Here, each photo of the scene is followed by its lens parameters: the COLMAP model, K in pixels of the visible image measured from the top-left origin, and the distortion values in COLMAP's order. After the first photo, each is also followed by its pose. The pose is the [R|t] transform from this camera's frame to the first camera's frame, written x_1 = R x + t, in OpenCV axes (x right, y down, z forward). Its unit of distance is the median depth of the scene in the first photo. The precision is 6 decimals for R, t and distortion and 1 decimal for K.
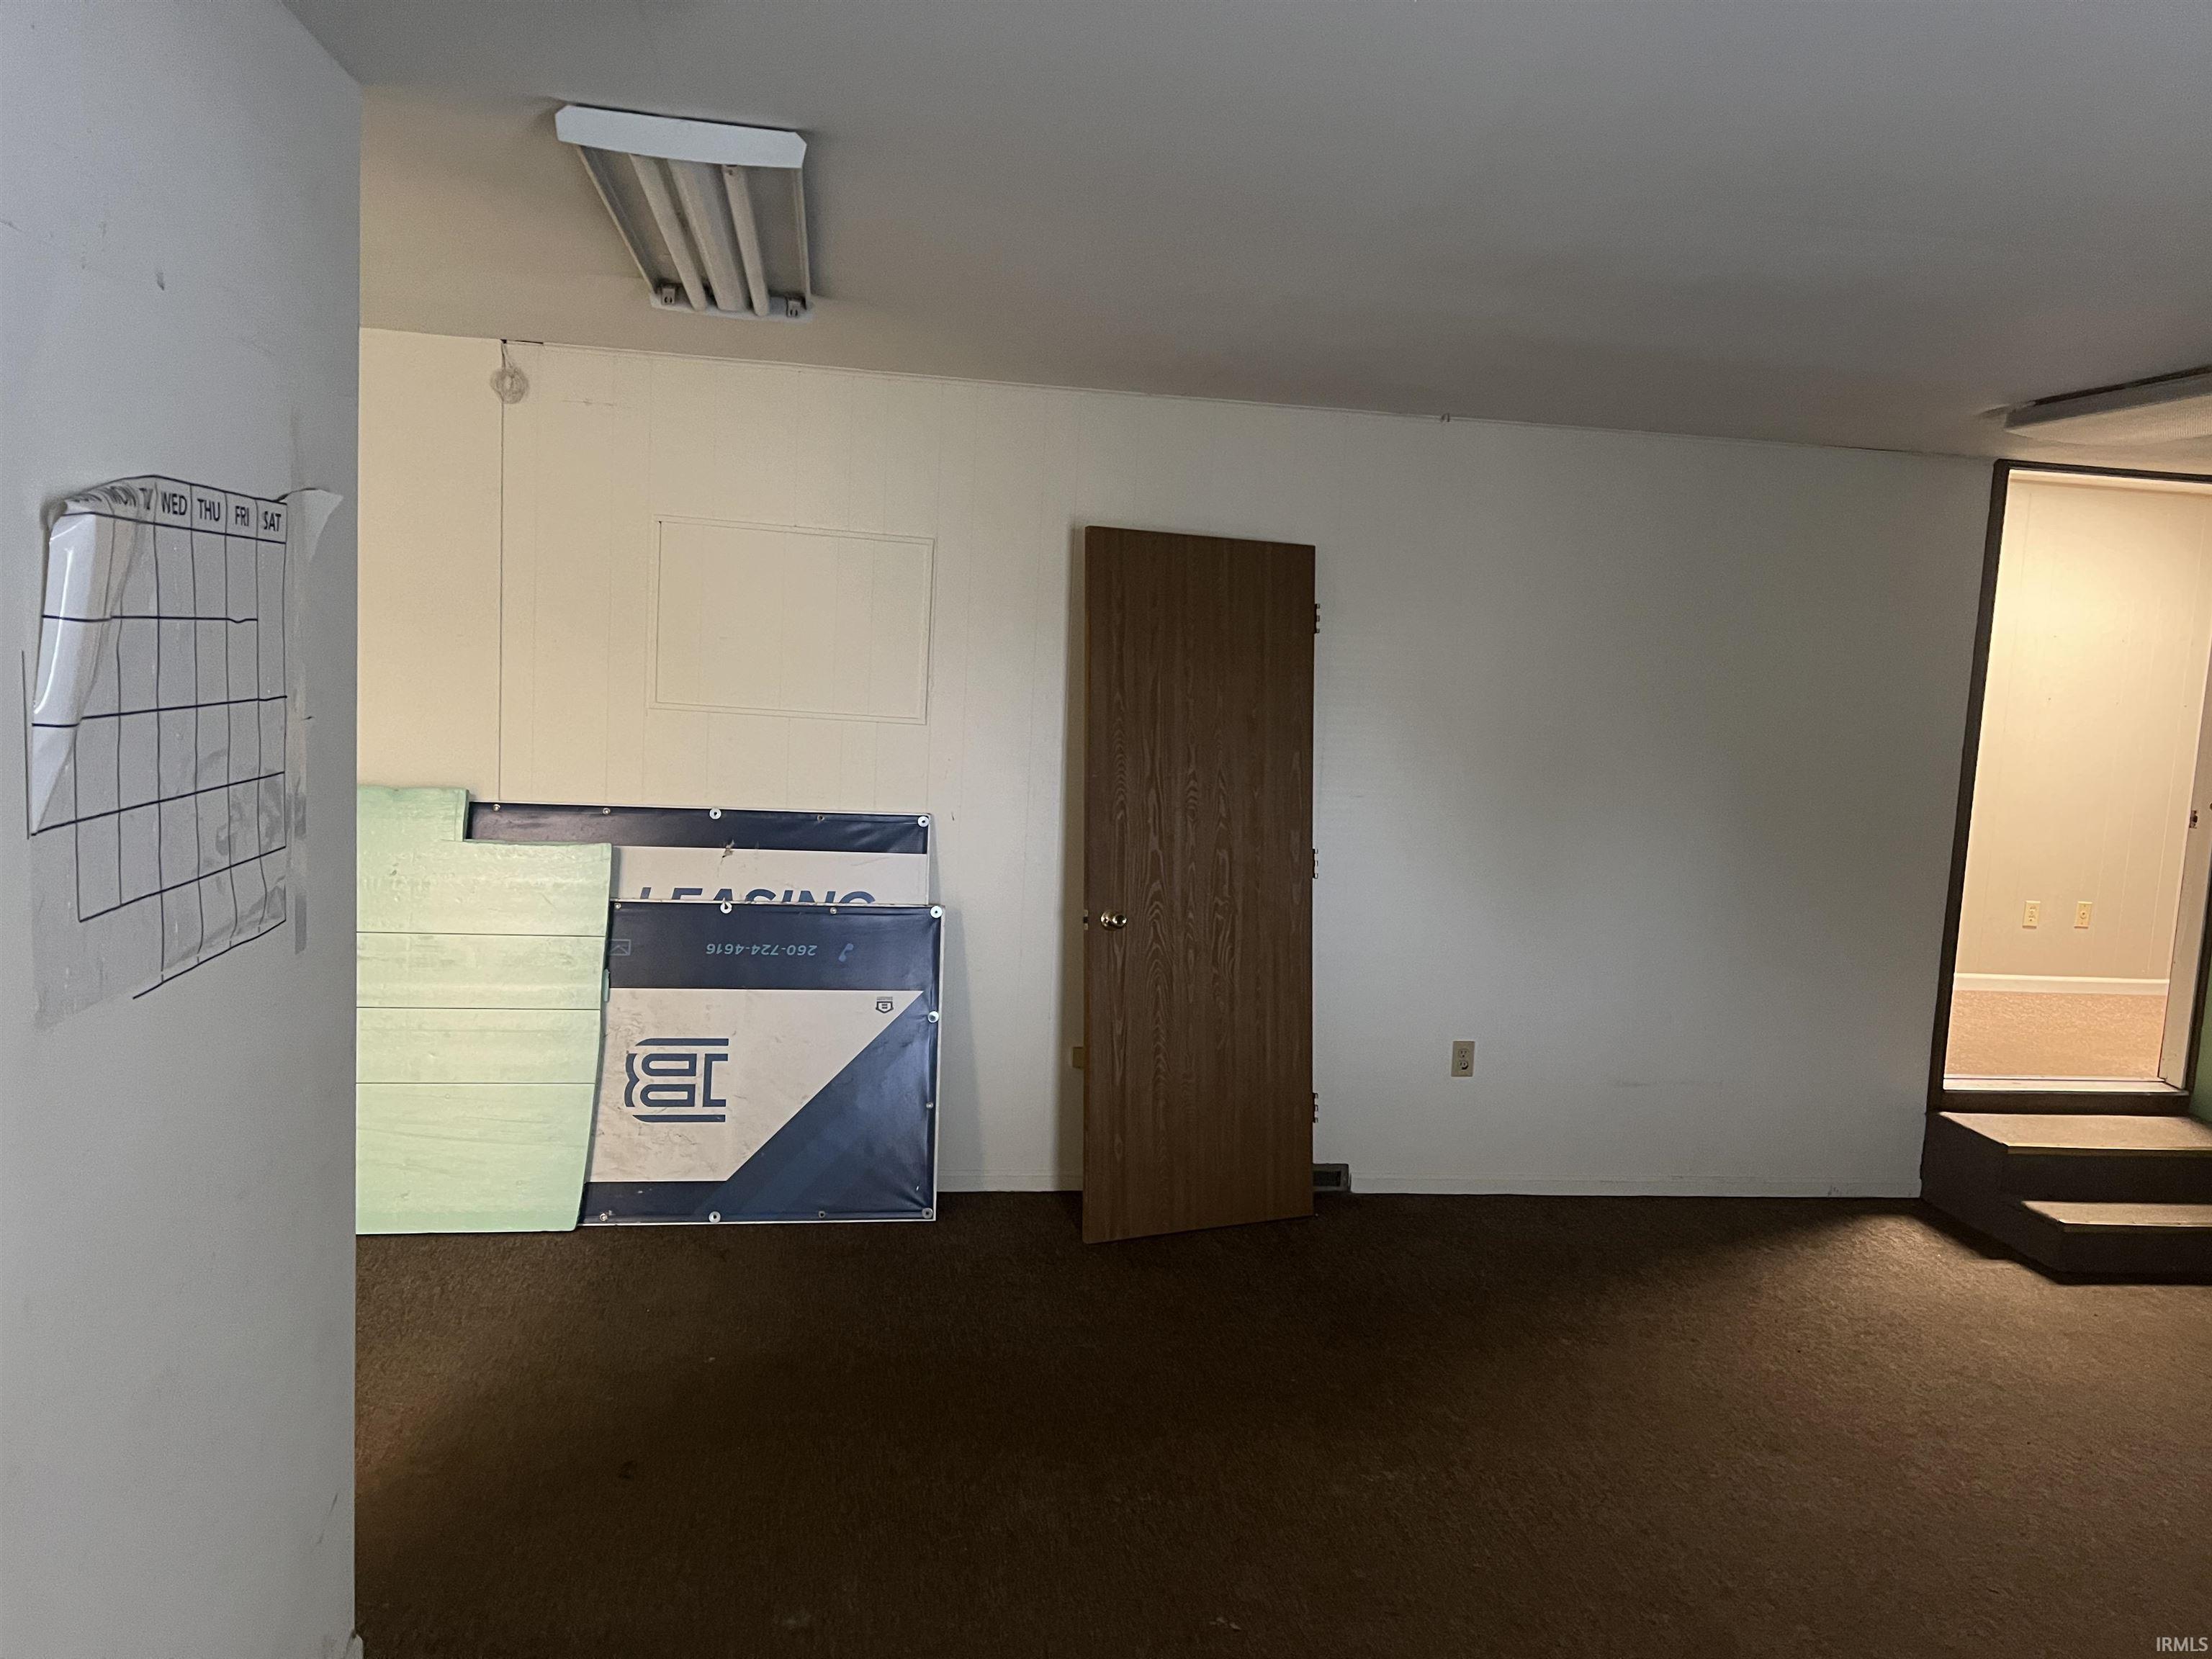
lens RADIAL K [[1656.0, 0, 1110.5], [0, 1656.0, 832.0], [0, 0, 1]] dist [0.027825, -0.032796]
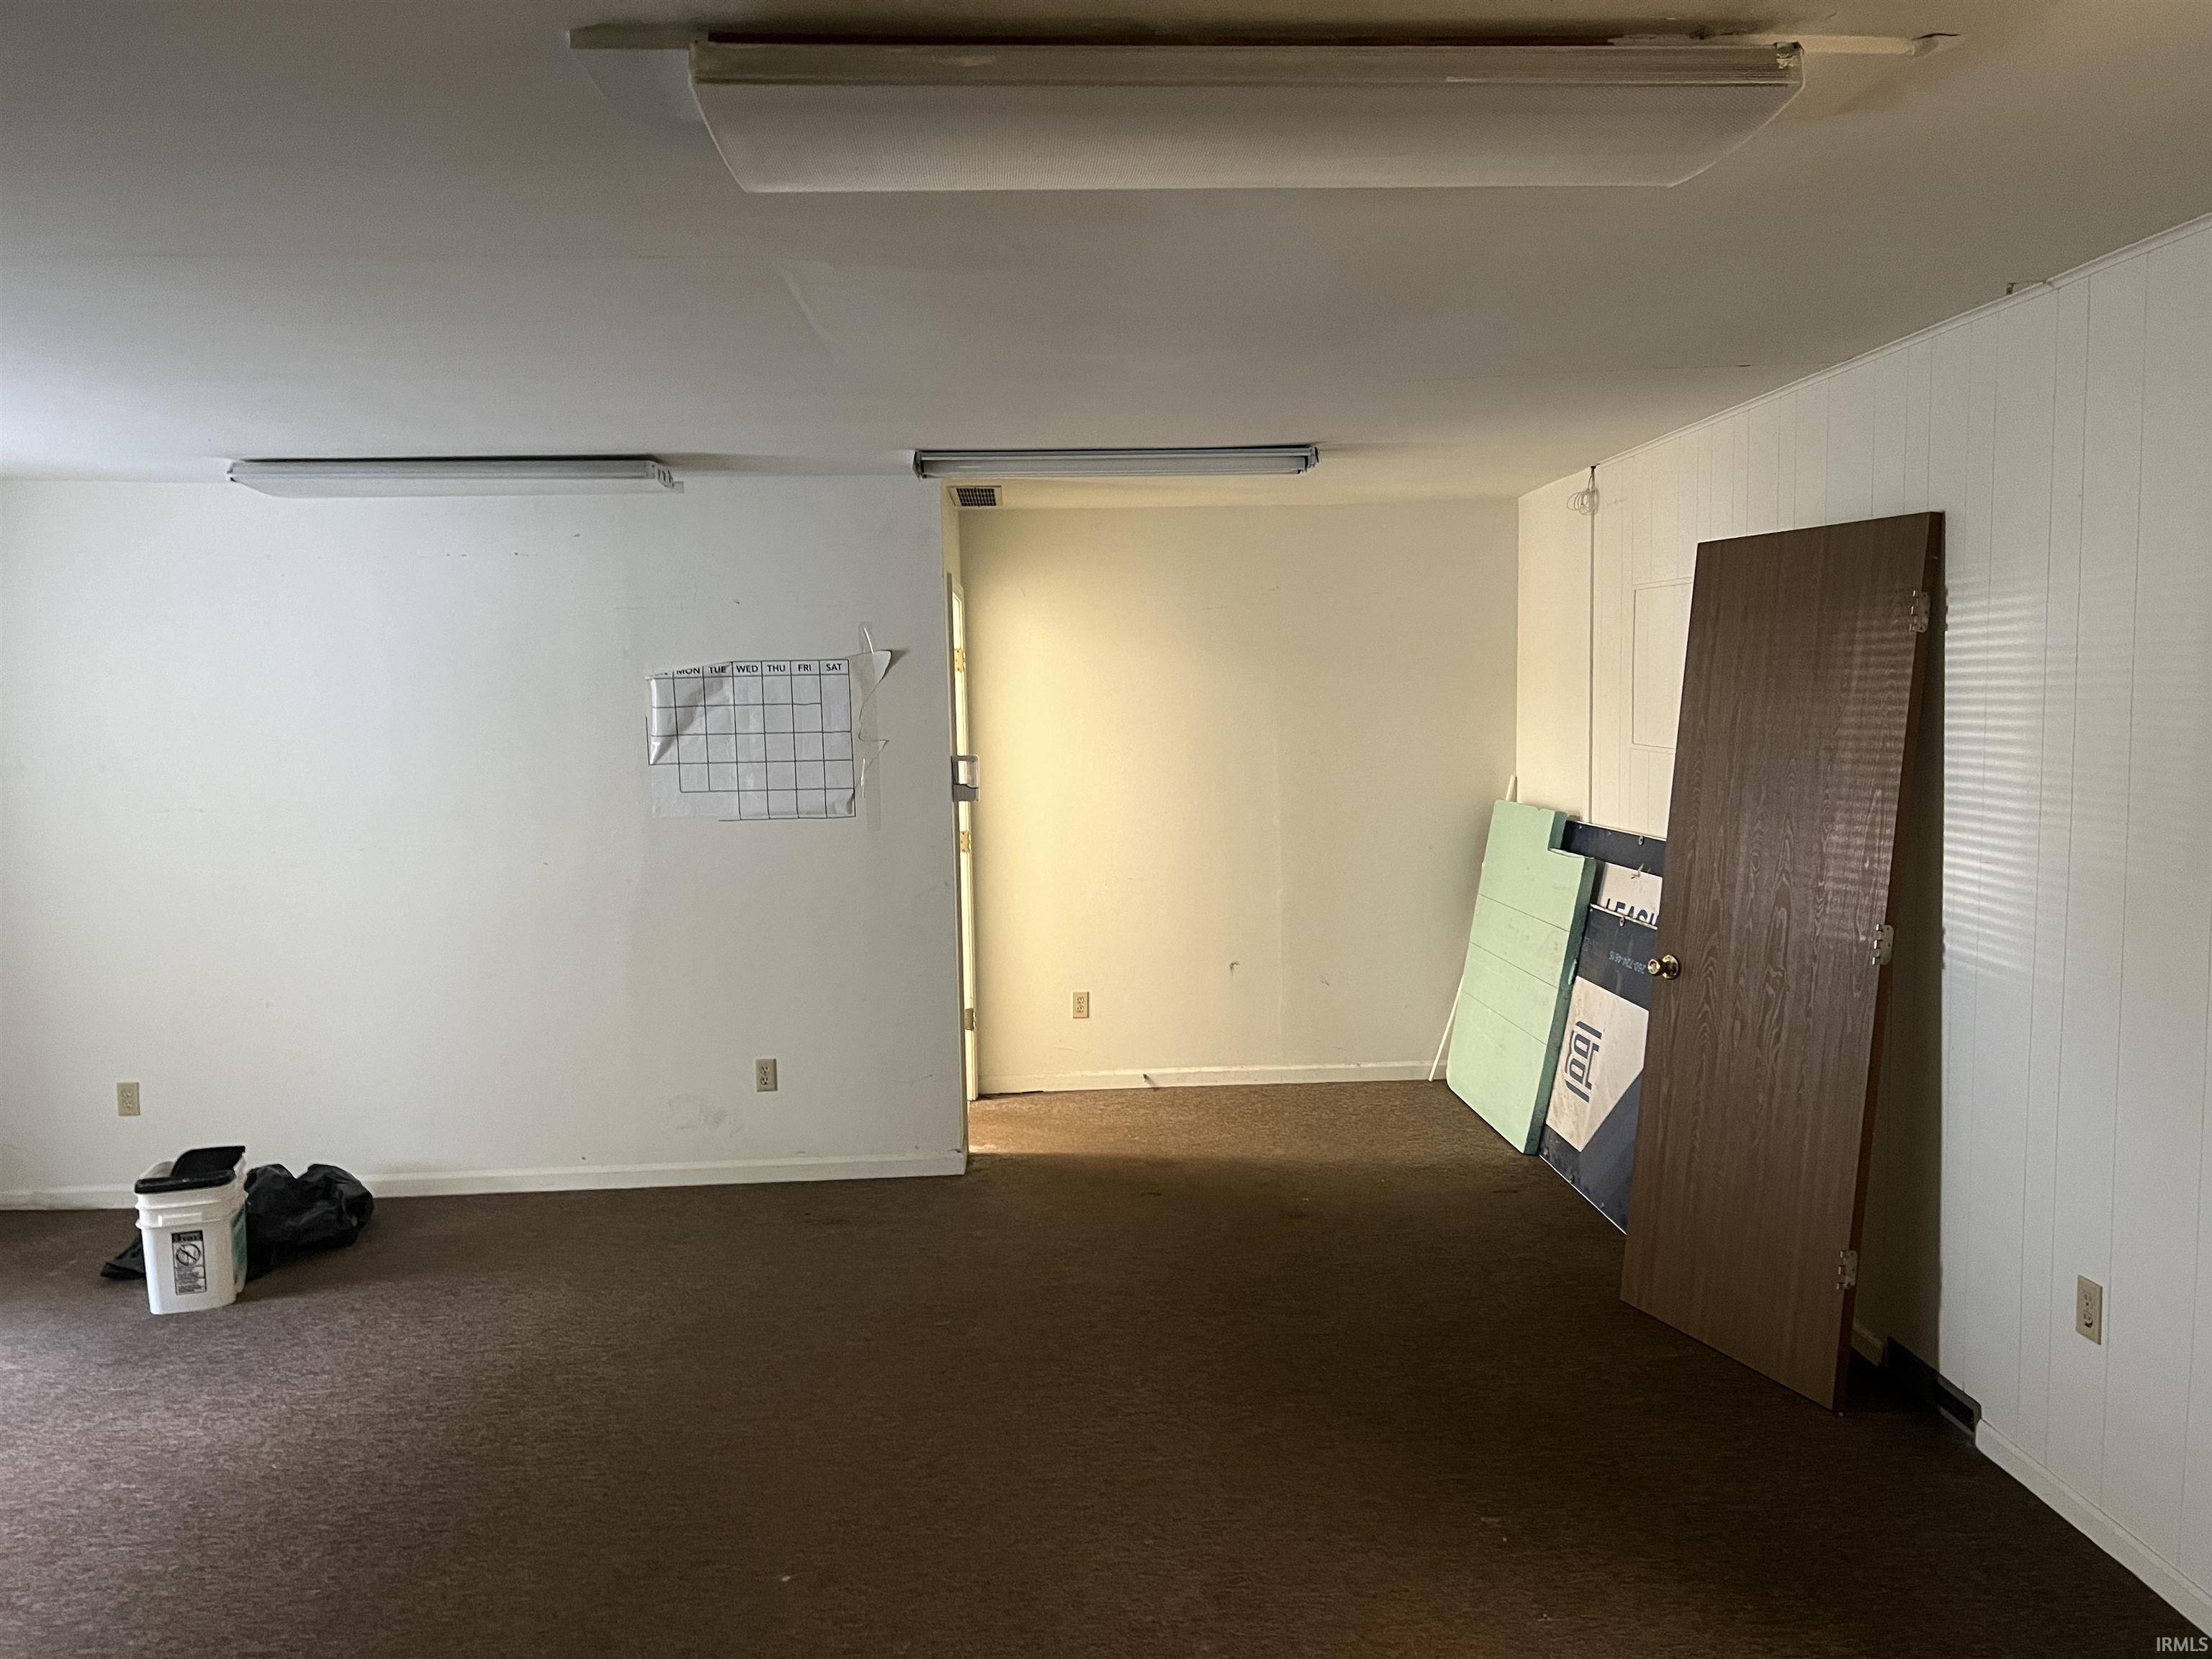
lens RADIAL K [[1656.0, 0, 1112.5], [0, 1656.0, 832.6], [0, 0, 1]] dist [0.027825, -0.032796]
pose [[-0.100812, 0.035859, -0.994259, 0.927643], [-0.083470, 0.995522, 0.044368, -0.036396], [0.991398, 0.087464, -0.097367, 0.759490]]
